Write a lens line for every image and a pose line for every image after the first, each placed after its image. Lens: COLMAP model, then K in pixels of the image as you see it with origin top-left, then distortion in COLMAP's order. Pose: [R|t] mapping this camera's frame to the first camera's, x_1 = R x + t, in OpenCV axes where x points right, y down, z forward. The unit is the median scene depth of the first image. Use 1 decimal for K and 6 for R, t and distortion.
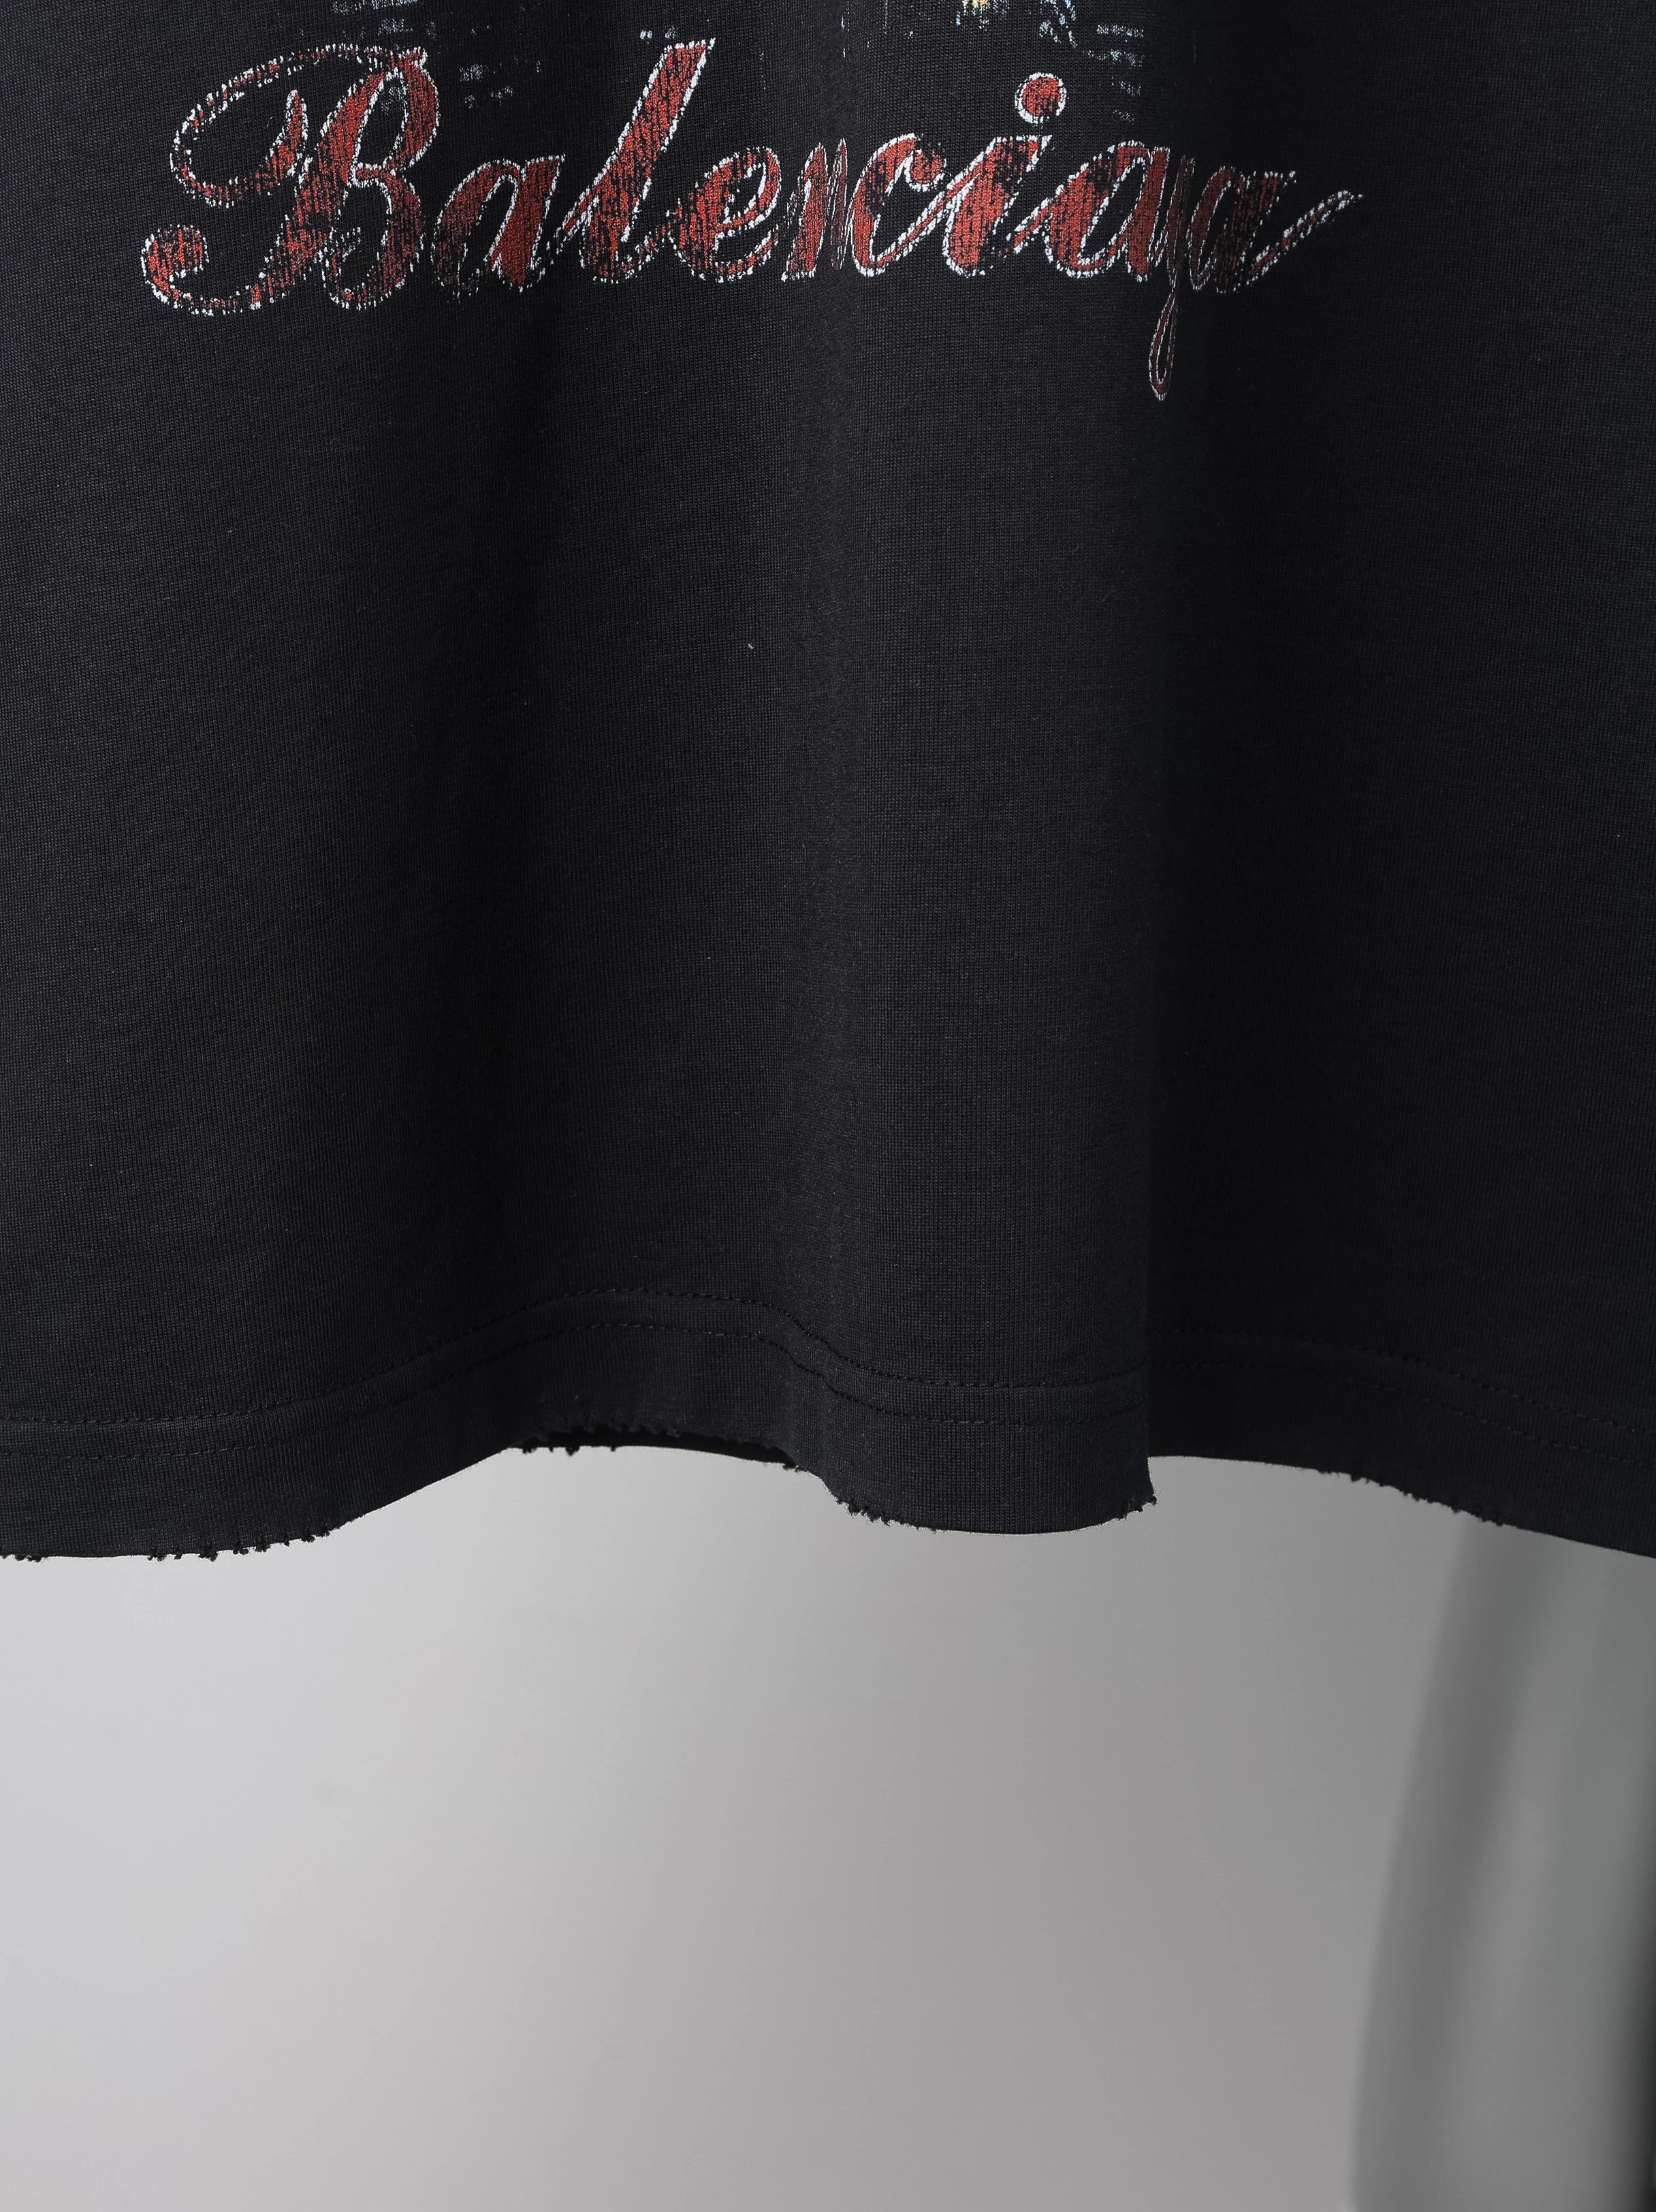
lens RADIAL K [[5106.2, 0, 822.3], [0, 5106.2, 1063.6], [0, 0, 1]] dist [-0.003473, -0.623581]
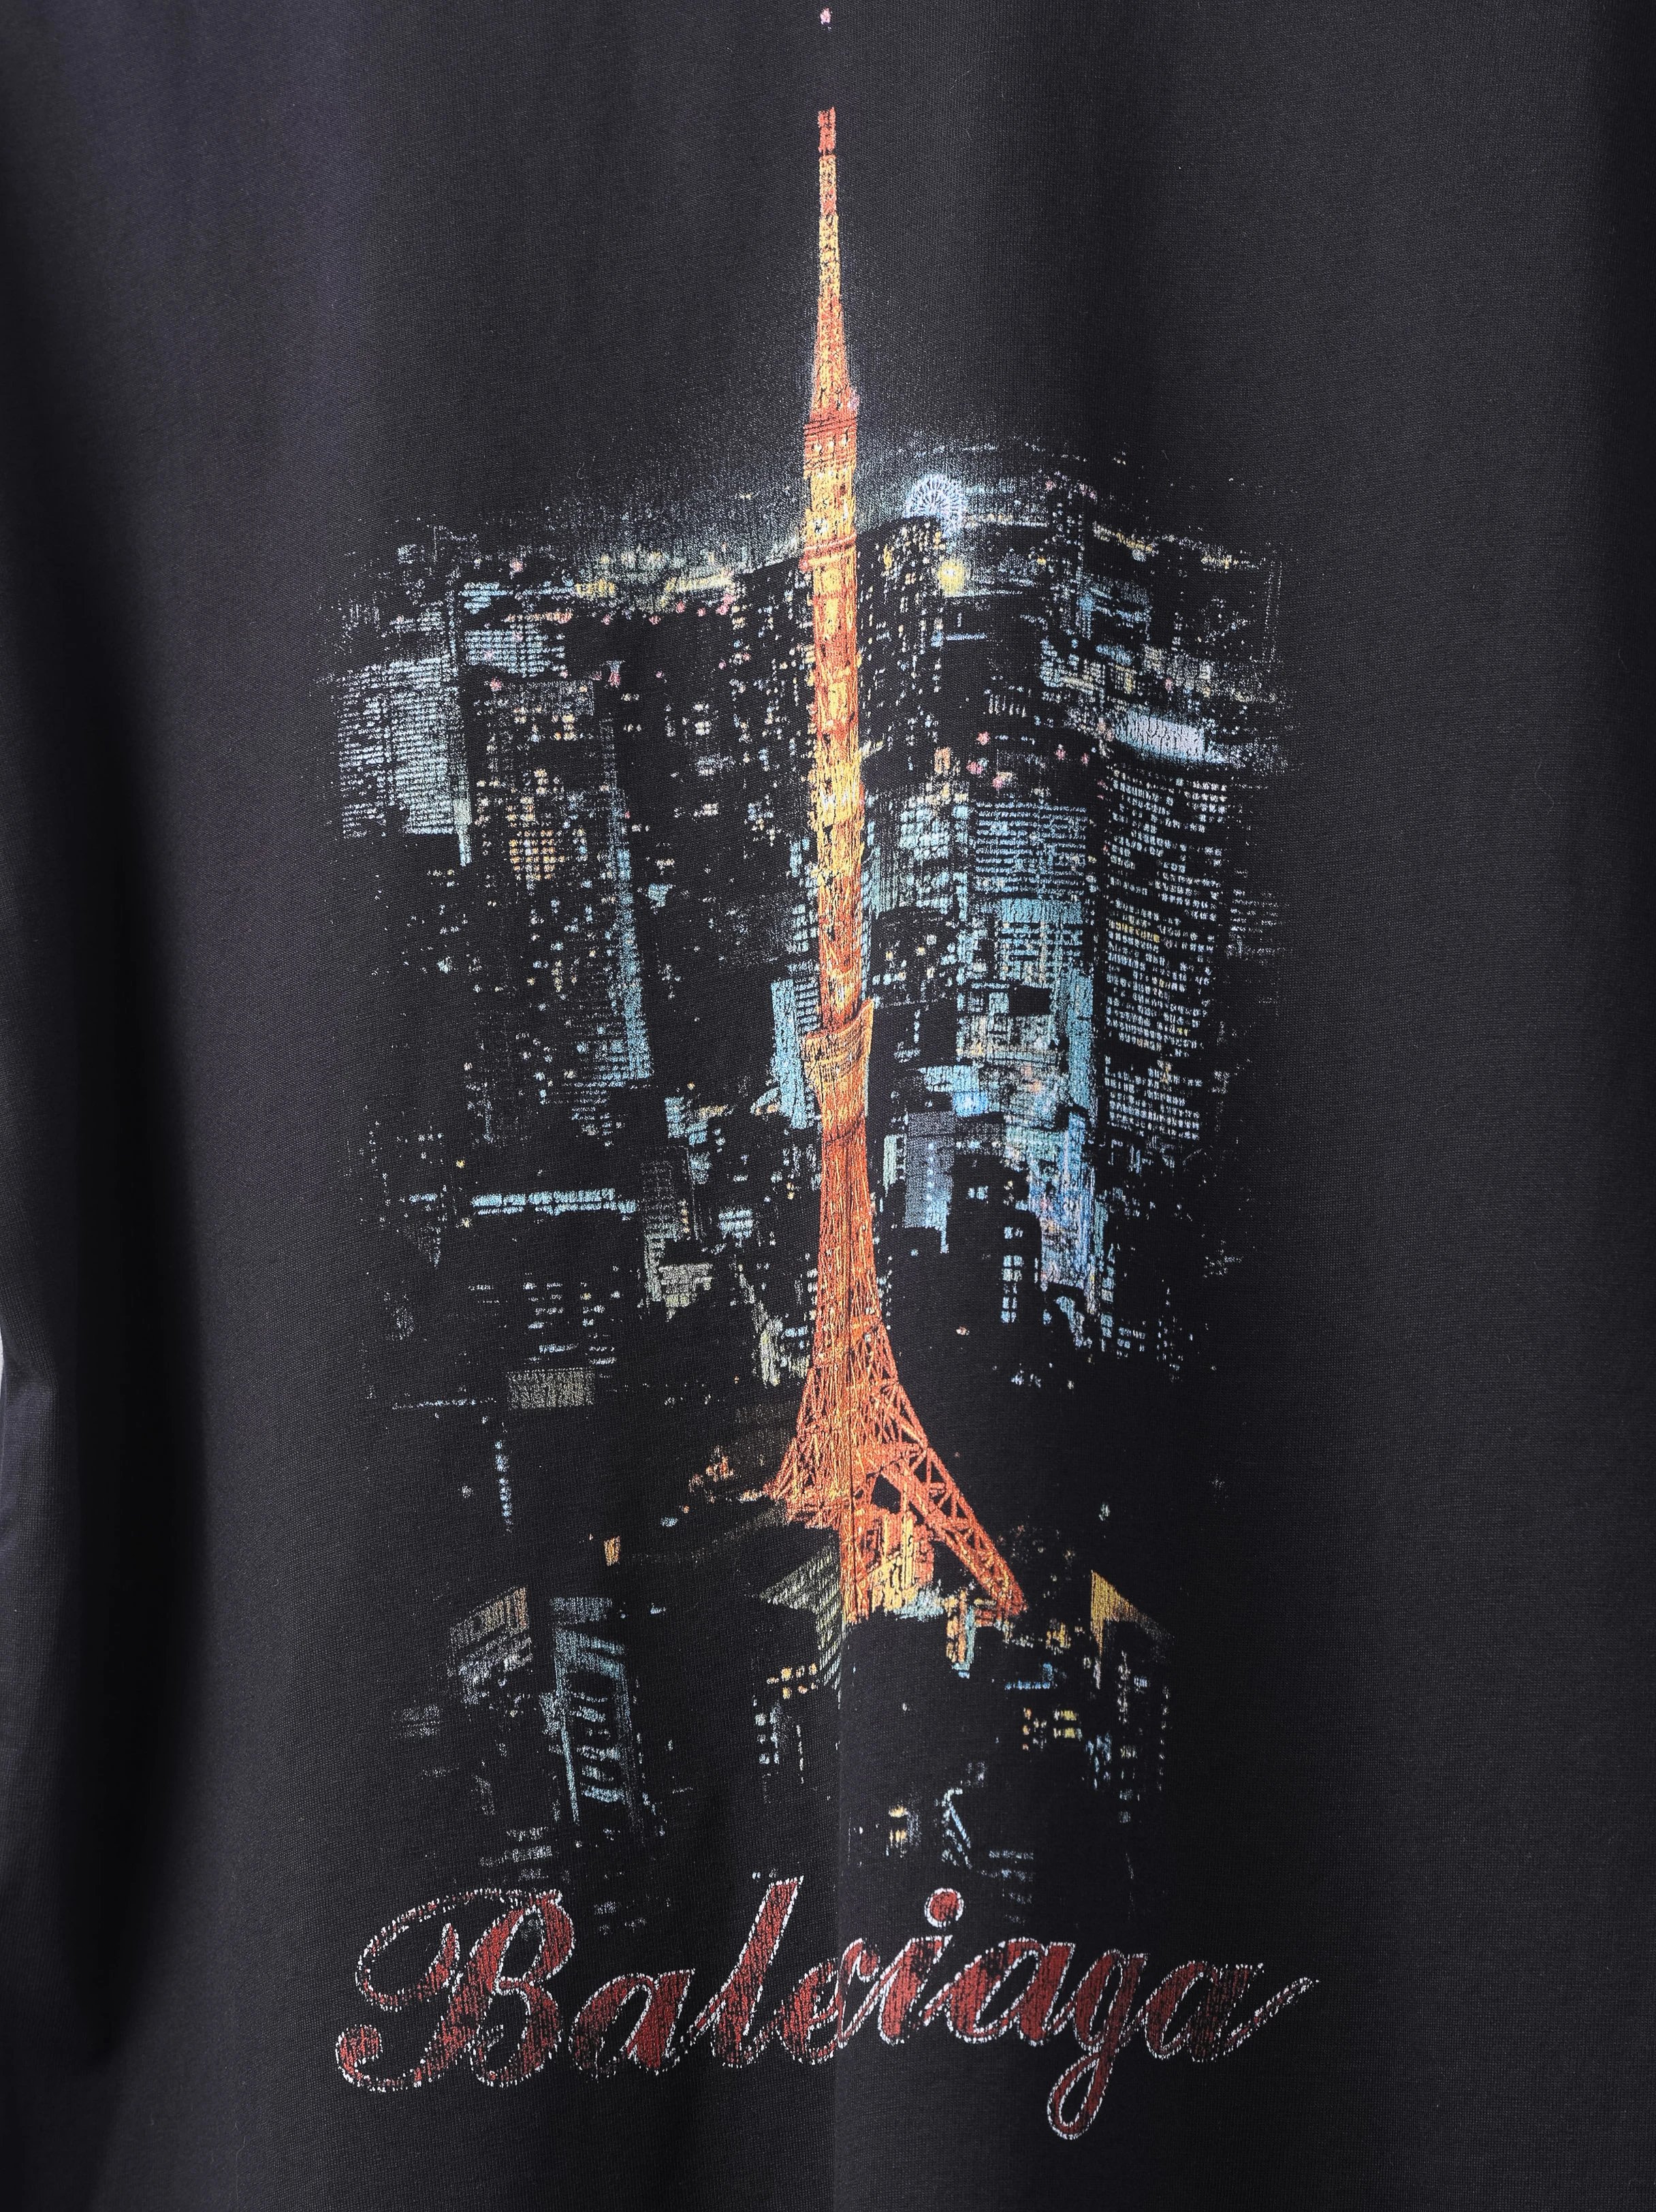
lens RADIAL K [[6622.6, 0, 828.0], [0, 6622.6, 1106.0], [0, 0, 1]] dist [-0.108650, 0.427825]
pose [[0.929741, -0.081932, -0.358982, 0.624536], [-0.040594, 0.946180, -0.321086, 0.158307], [0.365969, 0.313100, 0.876376, -0.549450]]
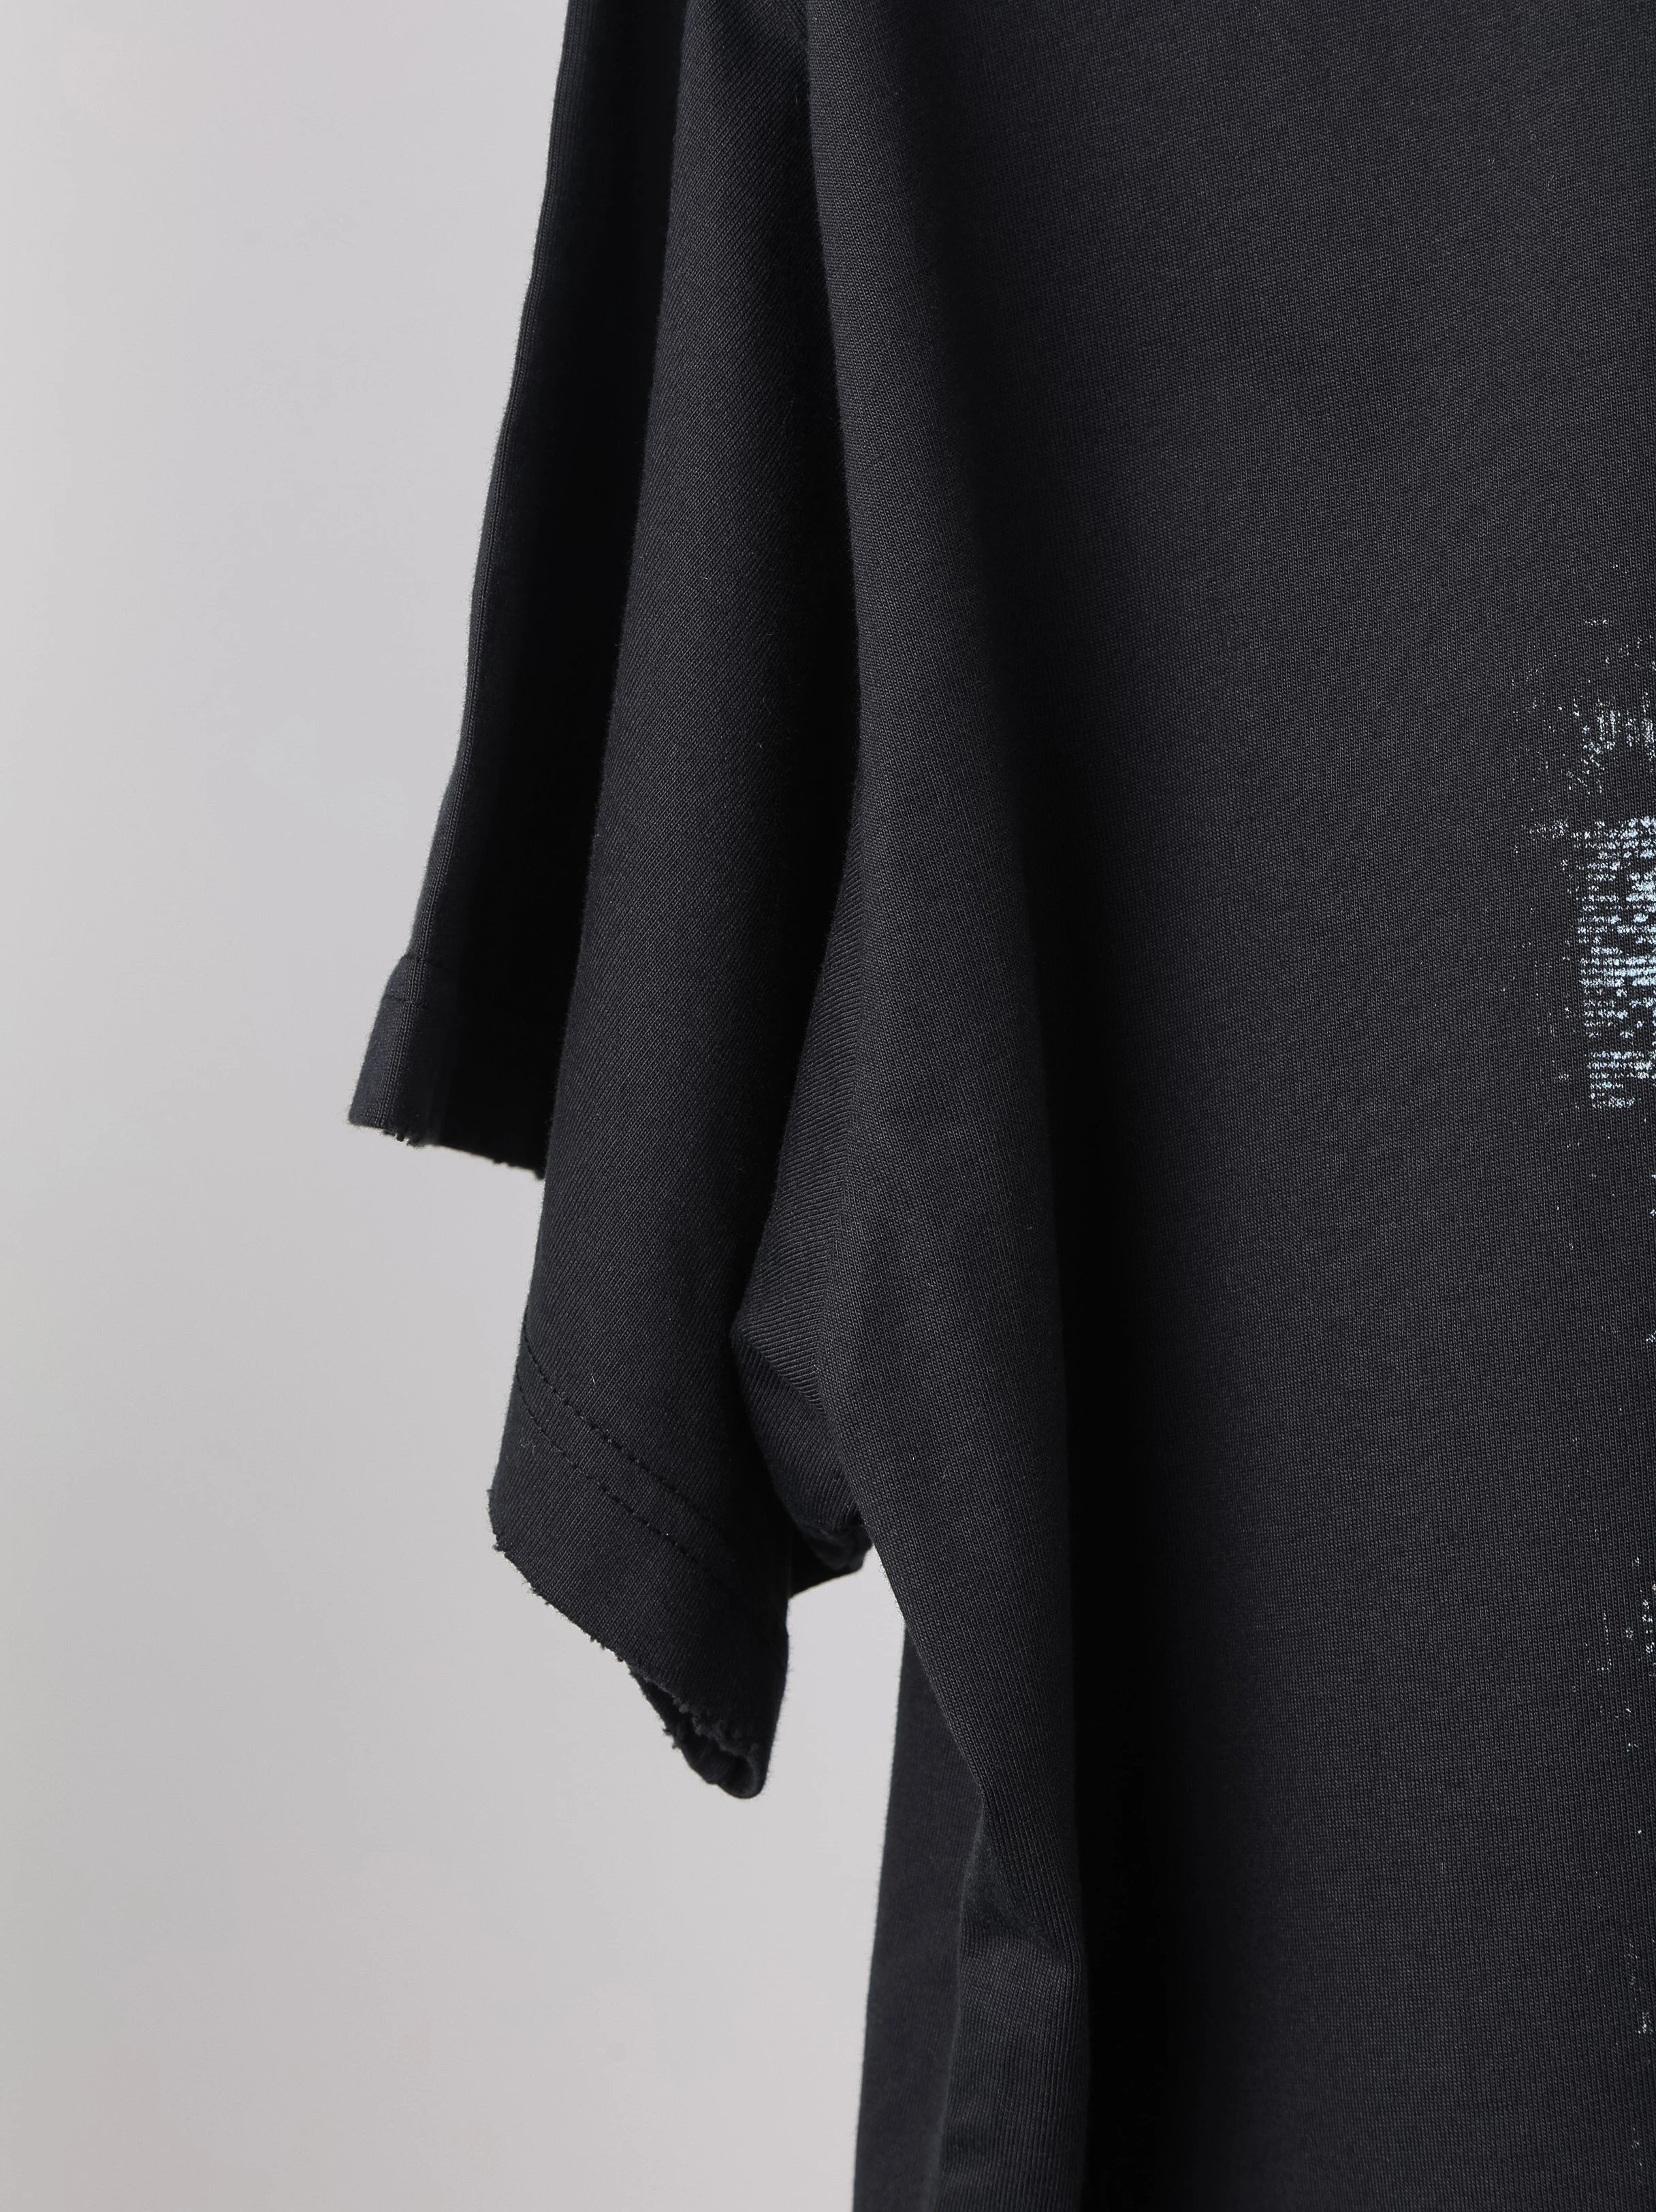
lens RADIAL K [[5178.6, 0, 828.0], [0, 5178.6, 1106.0], [0, 0, 1]] dist [-0.108999, -0.089777]
pose [[0.971394, -0.006857, -0.237376, -0.048638], [-0.024371, 0.991427, -0.128371, -0.363287], [0.236222, 0.130483, 0.962898, 0.095778]]
